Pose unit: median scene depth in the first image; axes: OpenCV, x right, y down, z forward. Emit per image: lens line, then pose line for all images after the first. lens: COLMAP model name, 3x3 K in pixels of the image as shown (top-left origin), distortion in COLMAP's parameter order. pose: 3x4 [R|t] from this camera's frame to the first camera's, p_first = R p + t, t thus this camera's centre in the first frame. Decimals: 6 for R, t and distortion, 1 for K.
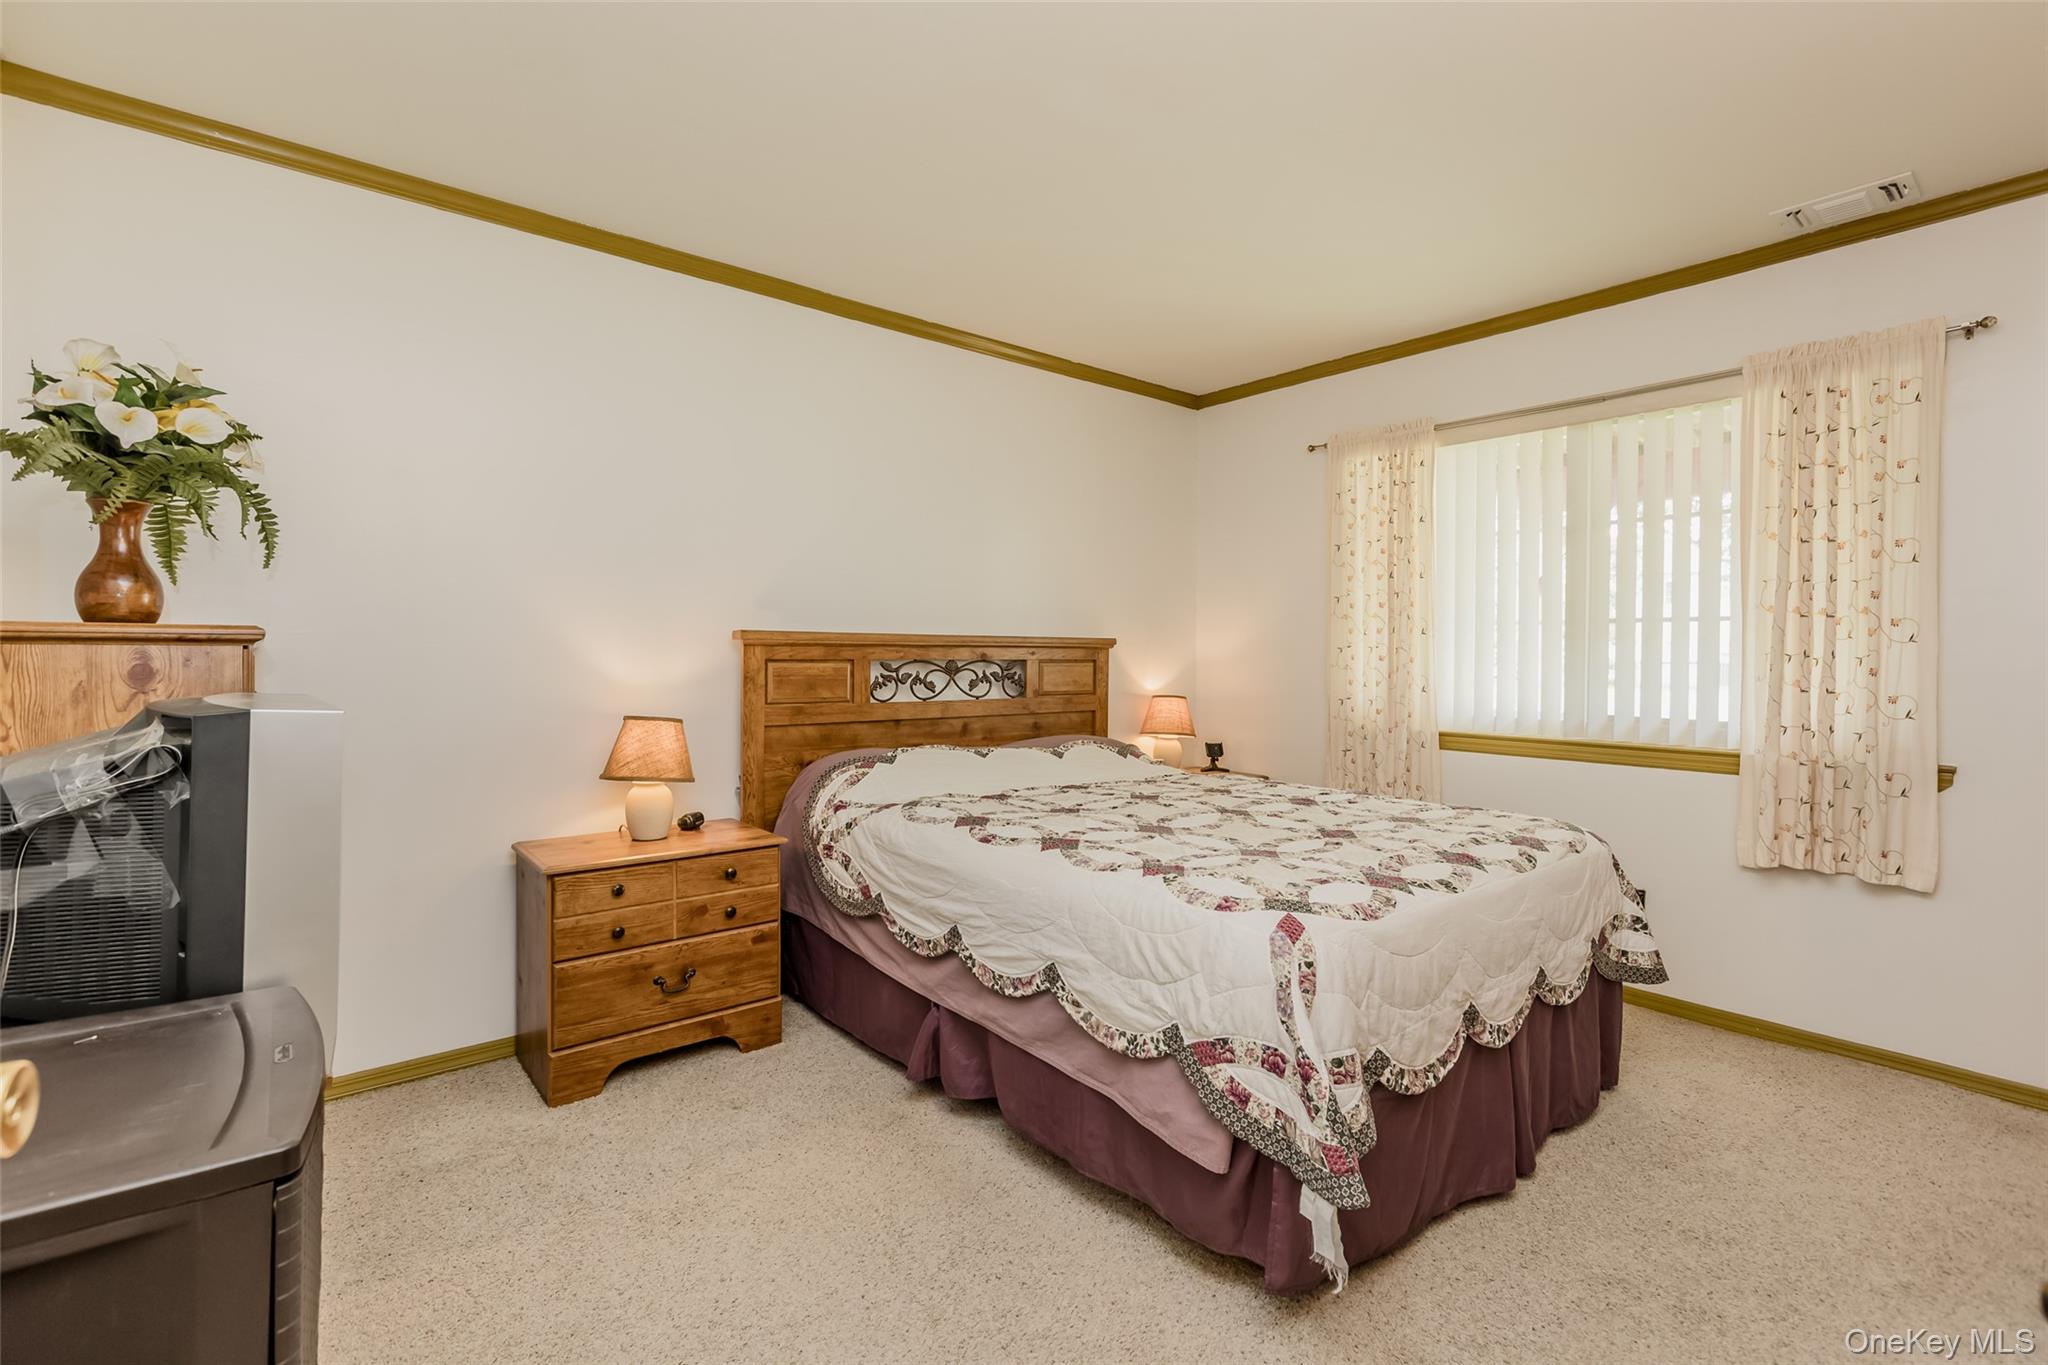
lens RADIAL K [[918.5, 0, 1021.1], [0, 918.5, 660.7], [0, 0, 1]] dist [0.002198, -0.000655]
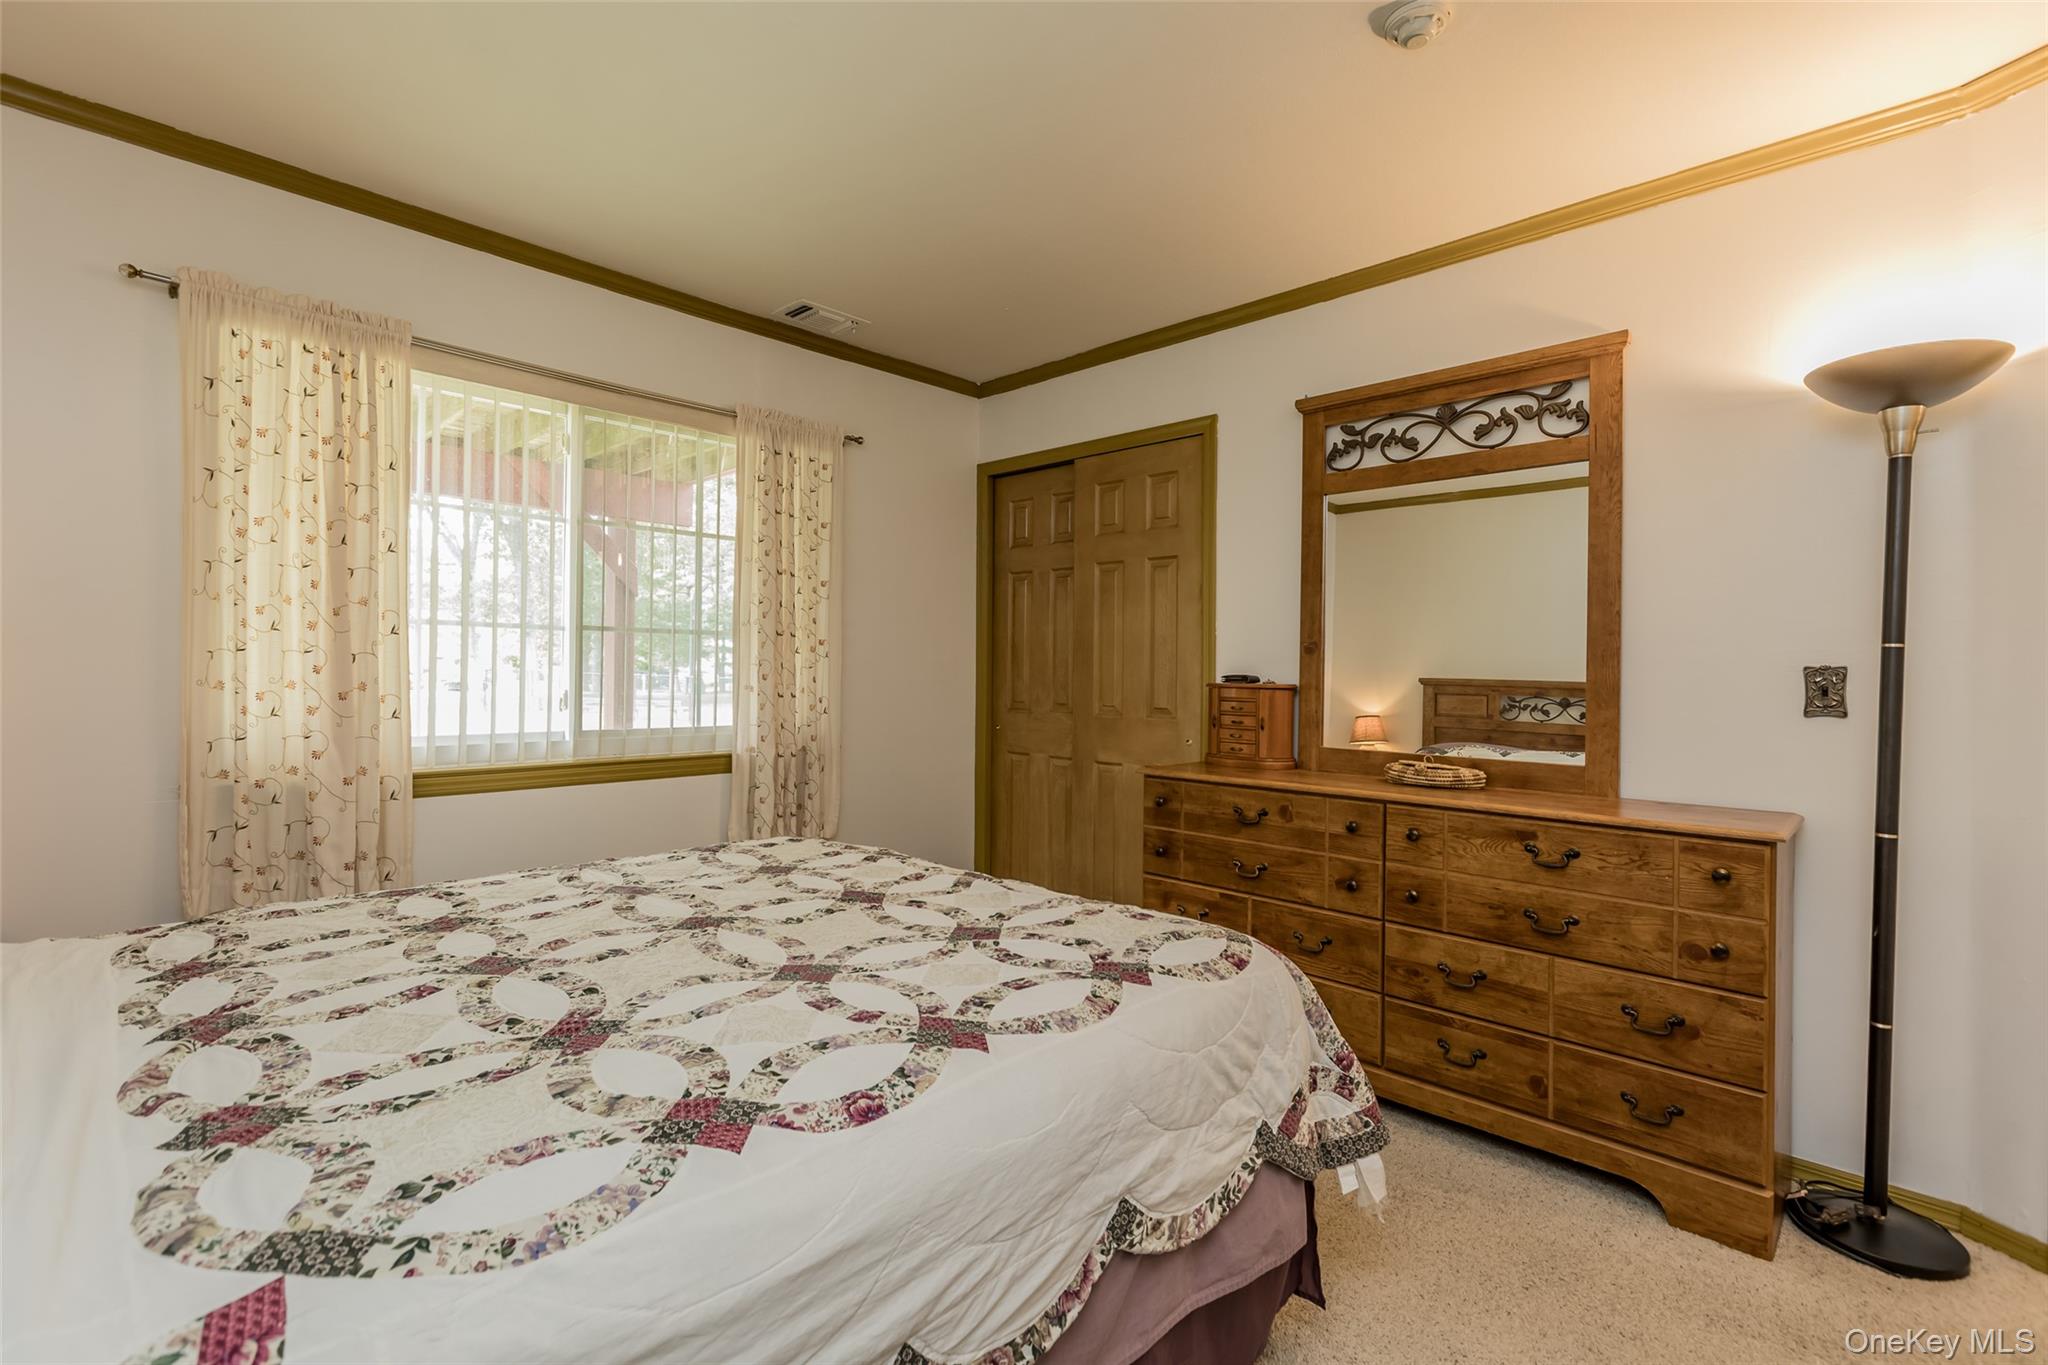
lens RADIAL K [[918.5, 0, 1021.1], [0, 918.5, 660.7], [0, 0, 1]] dist [0.002198, -0.000655]
pose [[-0.113155, 0.002066, 0.993575, -0.378491], [-0.002535, 0.999994, -0.002368, -0.011046], [-0.993574, -0.002787, -0.113149, 0.784727]]
